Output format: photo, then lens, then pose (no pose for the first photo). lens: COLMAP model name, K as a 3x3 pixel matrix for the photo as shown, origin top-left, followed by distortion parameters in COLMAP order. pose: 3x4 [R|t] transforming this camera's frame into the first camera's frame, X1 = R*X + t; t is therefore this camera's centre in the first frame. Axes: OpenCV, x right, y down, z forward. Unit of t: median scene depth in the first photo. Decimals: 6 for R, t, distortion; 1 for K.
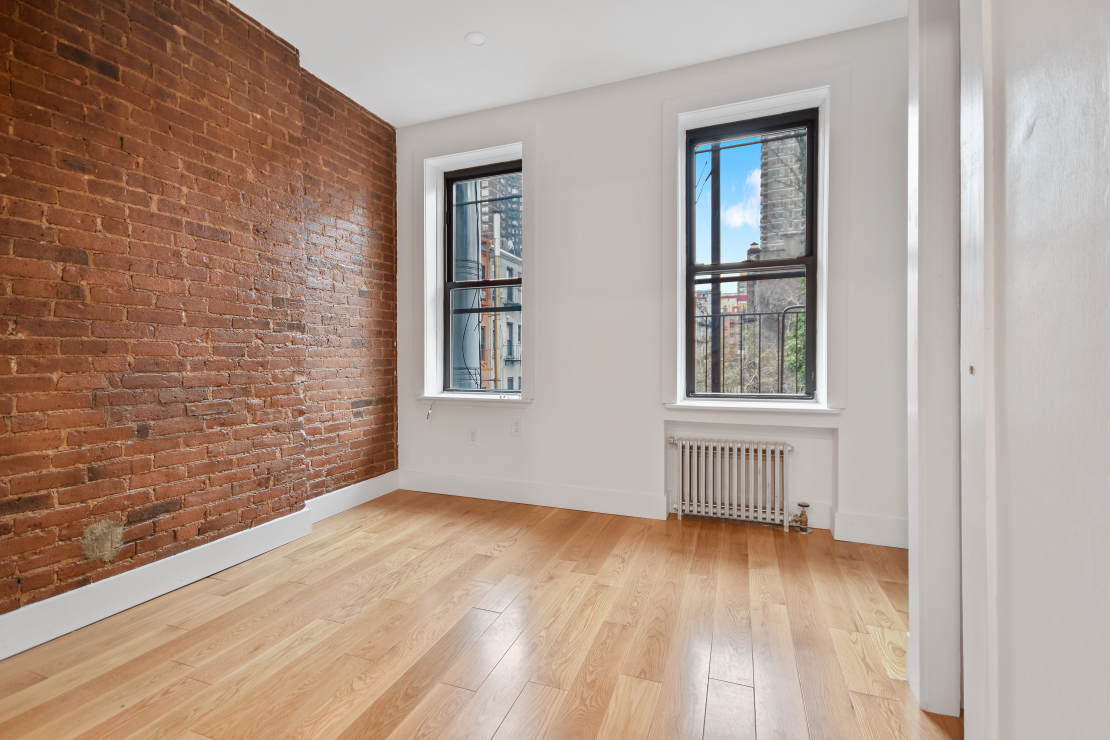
lens RADIAL K [[502.2, 0, 552.9], [0, 502.2, 362.7], [0, 0, 1]] dist [0.001577, -0.000480]
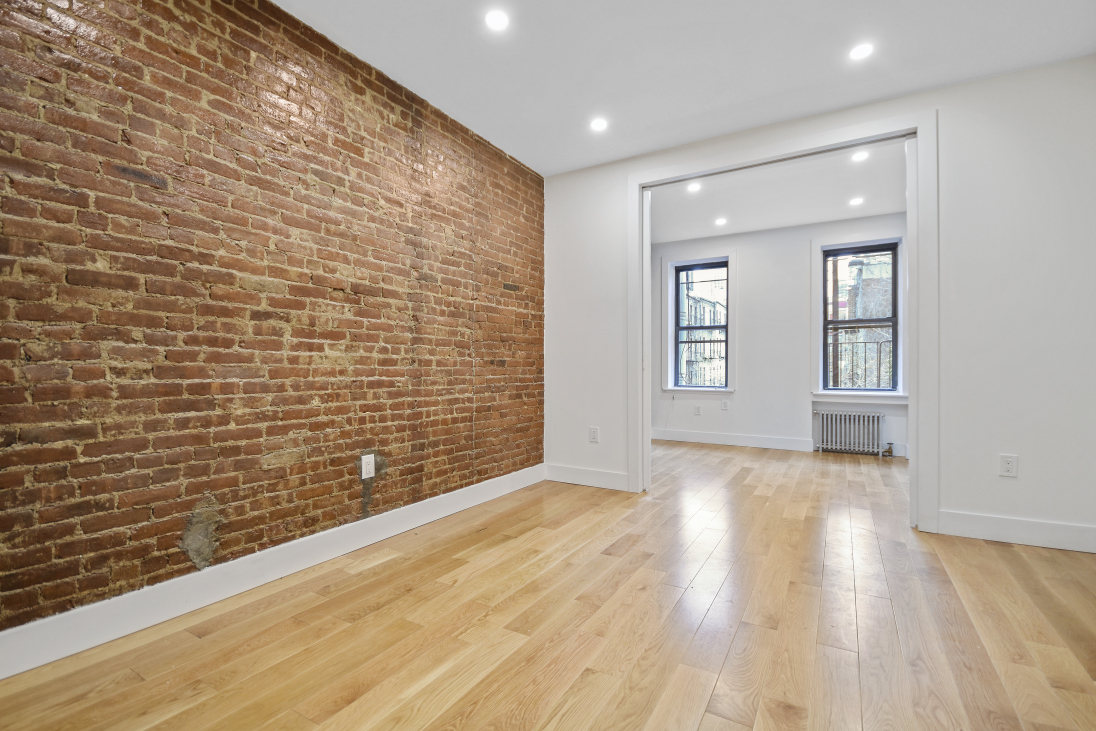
lens RADIAL K [[495.9, 0, 548.6], [0, 495.9, 368.8], [0, 0, 1]] dist [0.001577, -0.000480]
pose [[0.986835, 0.007571, -0.161551, -0.487863], [-0.009469, 0.999895, -0.010982, 0.022163], [0.161450, 0.012367, 0.986803, -1.088481]]
